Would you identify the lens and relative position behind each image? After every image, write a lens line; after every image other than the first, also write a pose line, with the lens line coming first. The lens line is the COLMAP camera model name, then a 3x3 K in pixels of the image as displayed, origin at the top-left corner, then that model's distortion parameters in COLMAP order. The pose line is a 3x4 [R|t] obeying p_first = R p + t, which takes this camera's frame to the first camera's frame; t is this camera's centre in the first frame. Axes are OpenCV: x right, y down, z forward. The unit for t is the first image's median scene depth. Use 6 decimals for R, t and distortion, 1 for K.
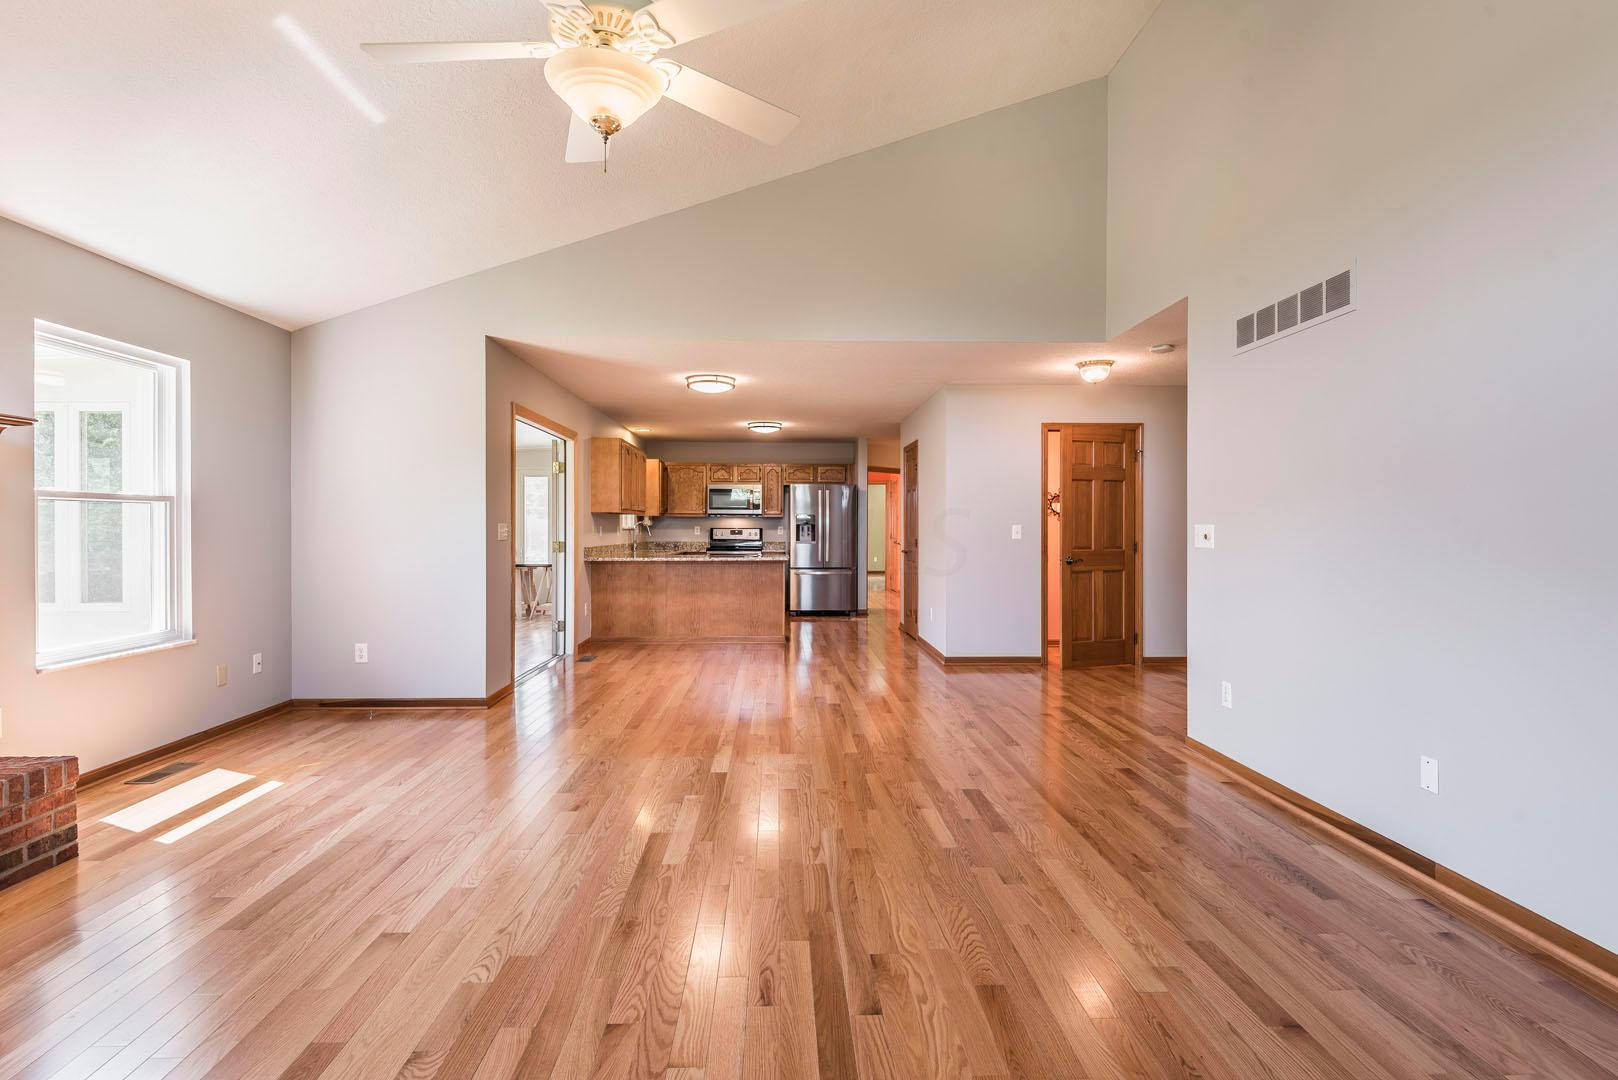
lens RADIAL K [[800.0, 0, 809.0], [0, 800.0, 540.0], [0, 0, 1]] dist [-0.000023, 0.000011]
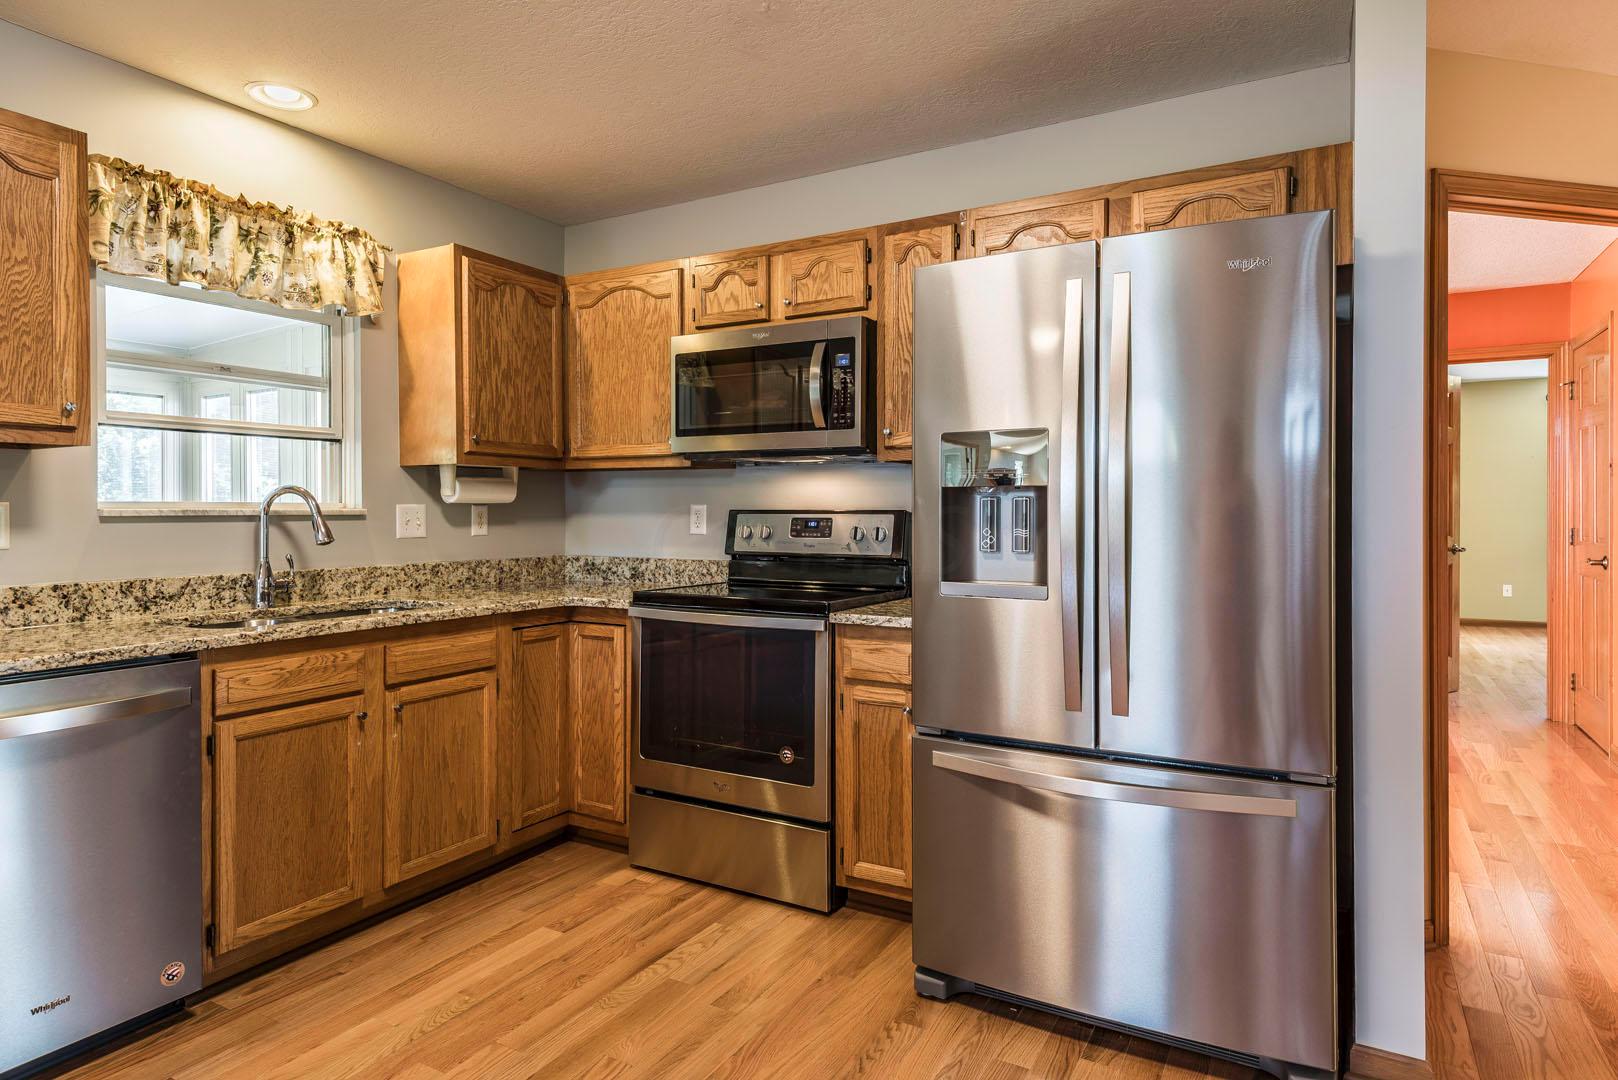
lens RADIAL K [[958.0, 0, 819.3], [0, 958.0, 513.6], [0, 0, 1]] dist [0.061261, -0.039613]
pose [[0.857612, 0.000997, -0.514296, 0.067614], [-0.006950, 0.999929, -0.009652, -0.011270], [0.514250, 0.011852, 0.857558, 0.759618]]
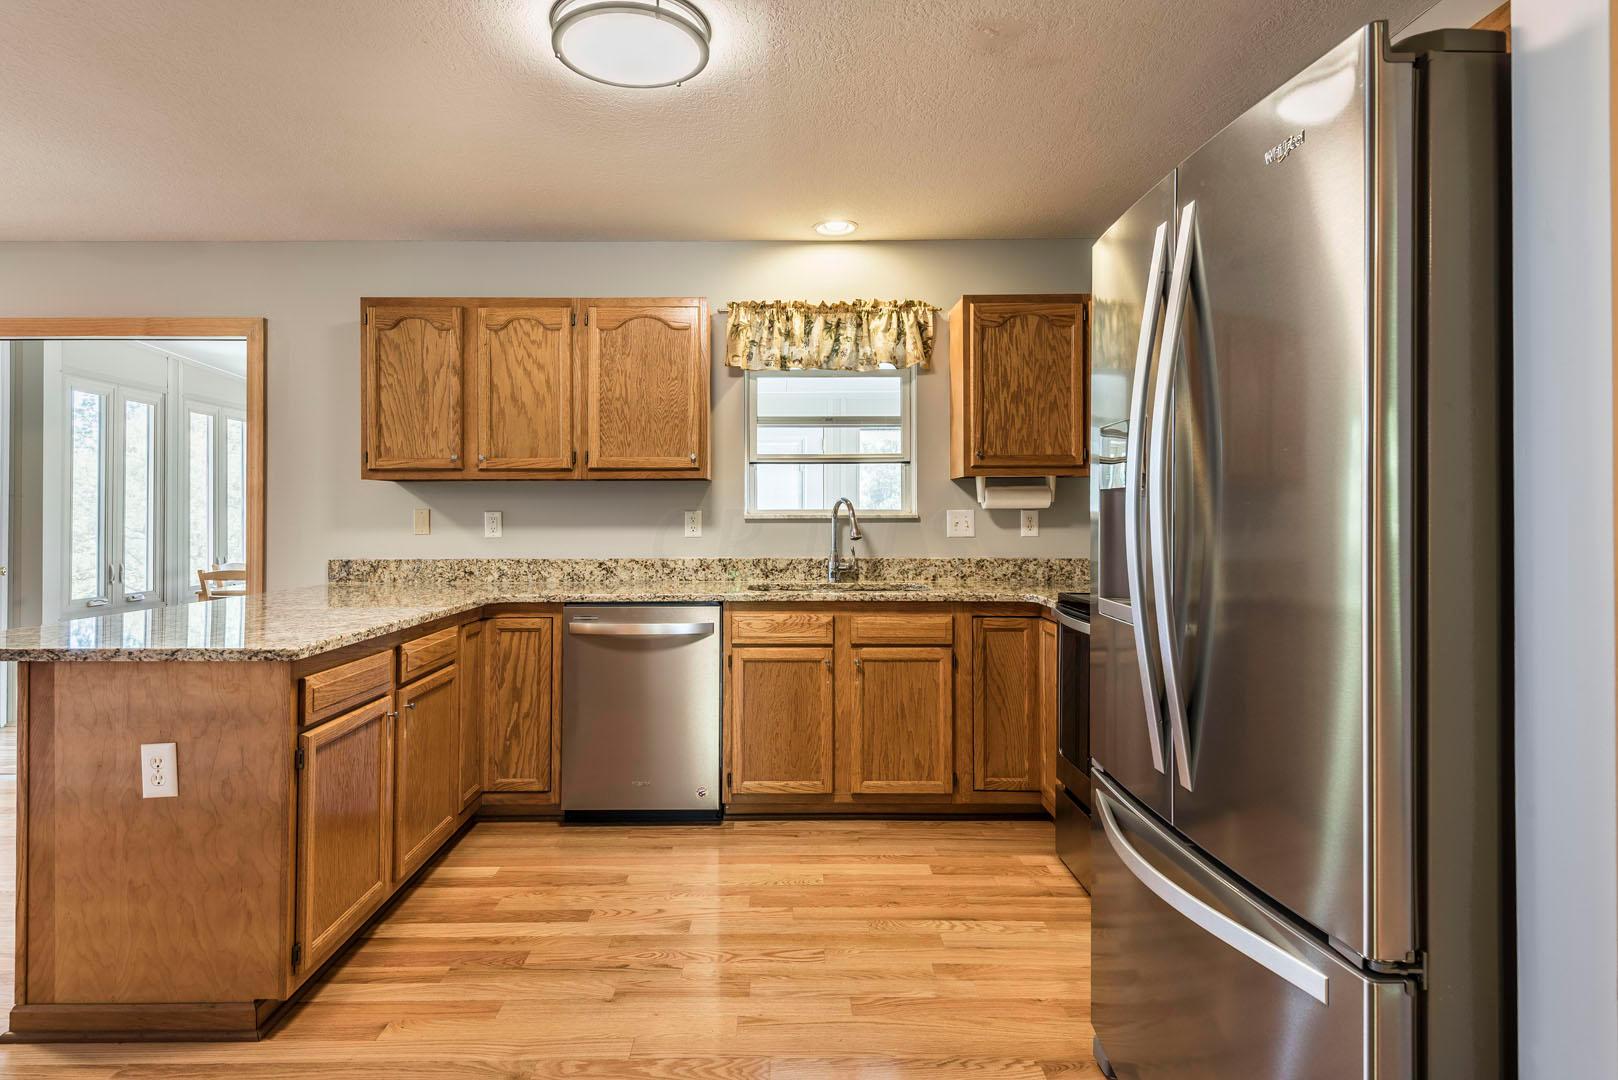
lens RADIAL K [[958.0, 0, 819.3], [0, 958.0, 513.6], [0, 0, 1]] dist [0.061261, -0.039613]
pose [[-0.060209, -0.001379, -0.998185, 0.153079], [-0.013077, 0.999914, -0.000592, -0.013339], [0.998100, 0.013018, -0.060222, 0.886714]]
